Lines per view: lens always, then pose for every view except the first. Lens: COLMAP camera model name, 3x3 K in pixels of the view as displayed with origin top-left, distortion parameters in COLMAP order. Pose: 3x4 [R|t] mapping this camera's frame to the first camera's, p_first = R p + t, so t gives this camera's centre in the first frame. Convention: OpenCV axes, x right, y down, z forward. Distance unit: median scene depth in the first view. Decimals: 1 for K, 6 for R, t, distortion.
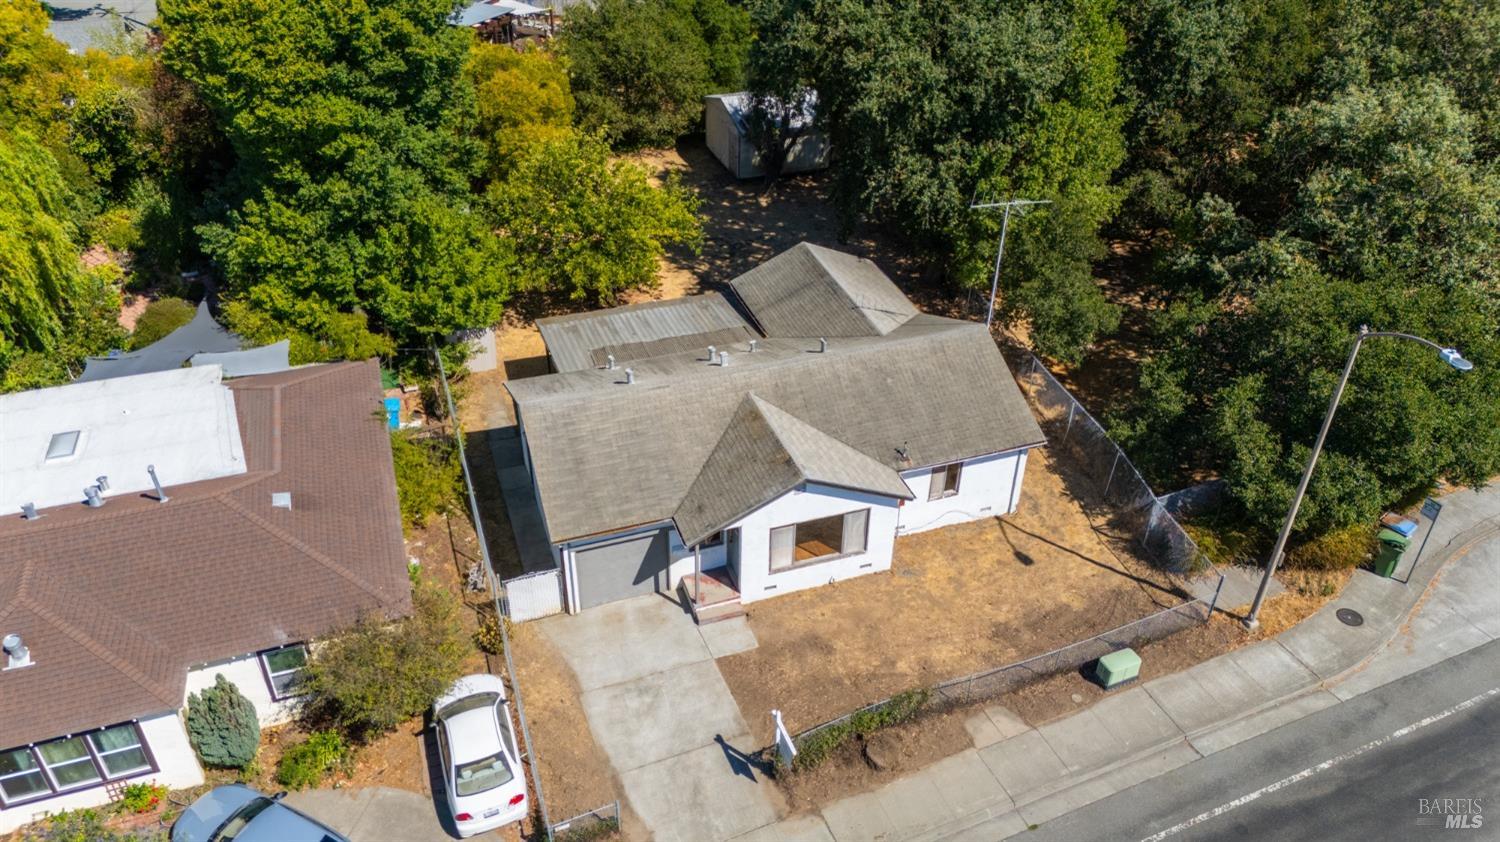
lens RADIAL K [[1100.8, 0, 750.0], [0, 1100.8, 421.0], [0, 0, 1]] dist [0.085032, -0.090655]
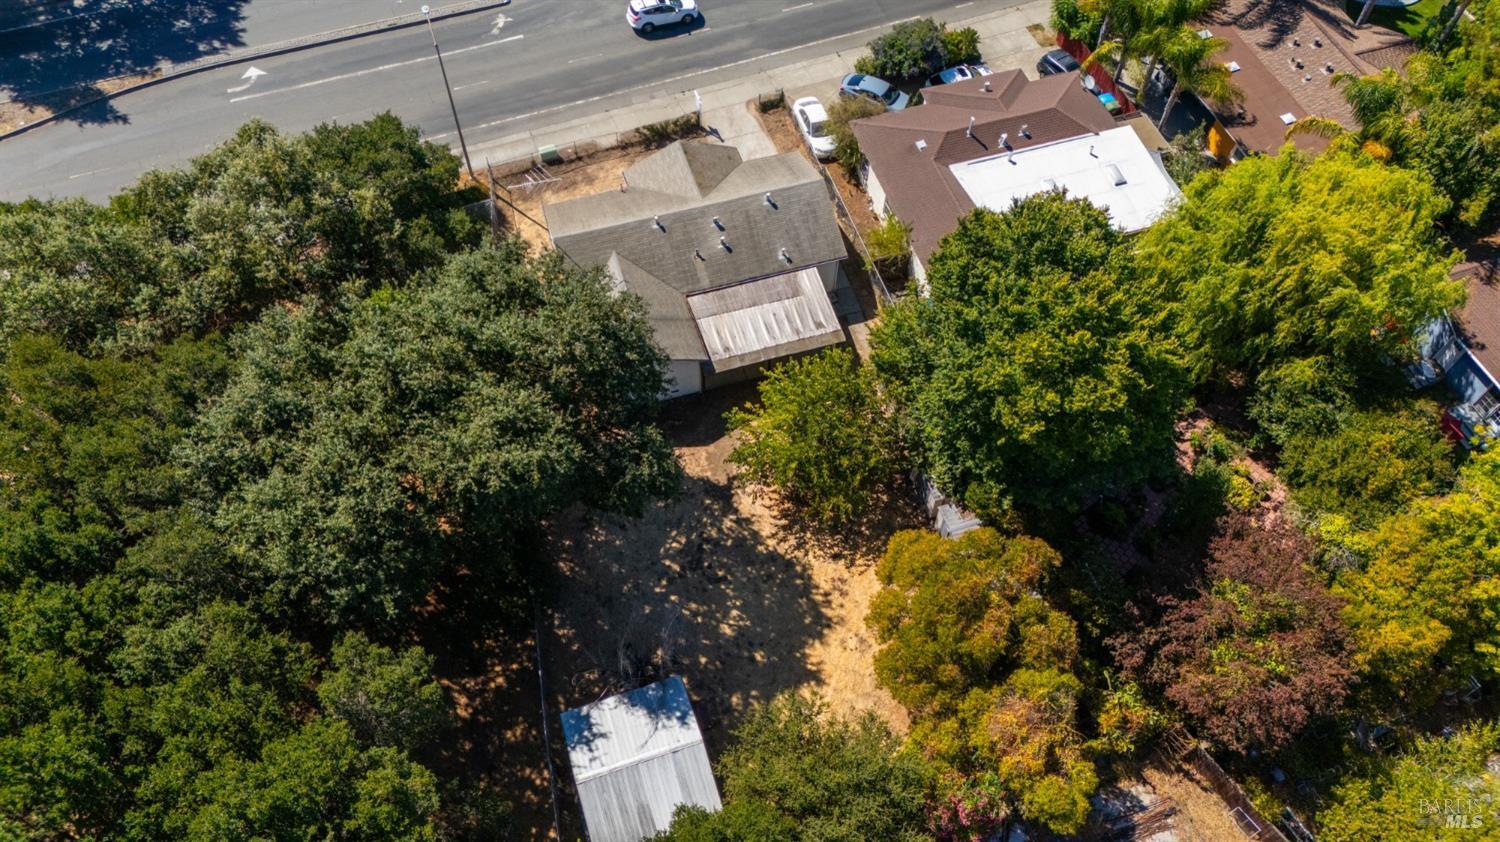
lens RADIAL K [[1100.8, 0, 750.0], [0, 1100.8, 421.0], [0, 0, 1]] dist [0.085032, -0.090655]
pose [[-0.999590, -0.019098, 0.021335, -0.121097], [0.021867, -0.028043, 0.999368, -1.696376], [-0.018487, 0.999424, 0.028449, 1.208883]]
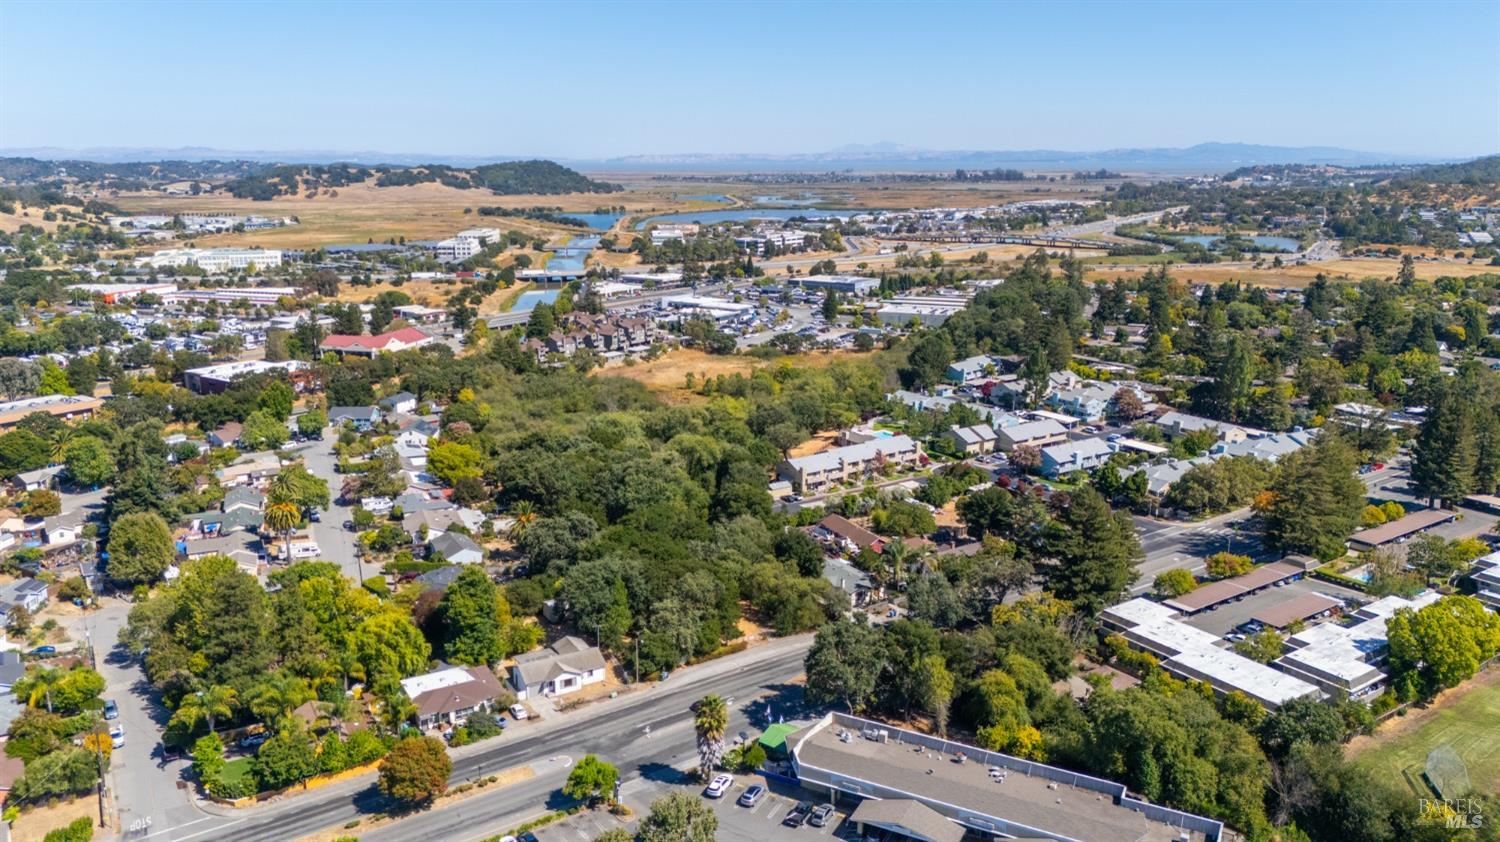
lens RADIAL K [[1100.8, 0, 750.0], [0, 1100.8, 421.0], [0, 0, 1]] dist [0.085032, -0.090655]
pose [[0.983489, -0.051635, 0.173443, 0.055733], [0.109904, 0.931860, -0.345773, 0.869265], [-0.143771, 0.359126, 0.922149, -4.710079]]
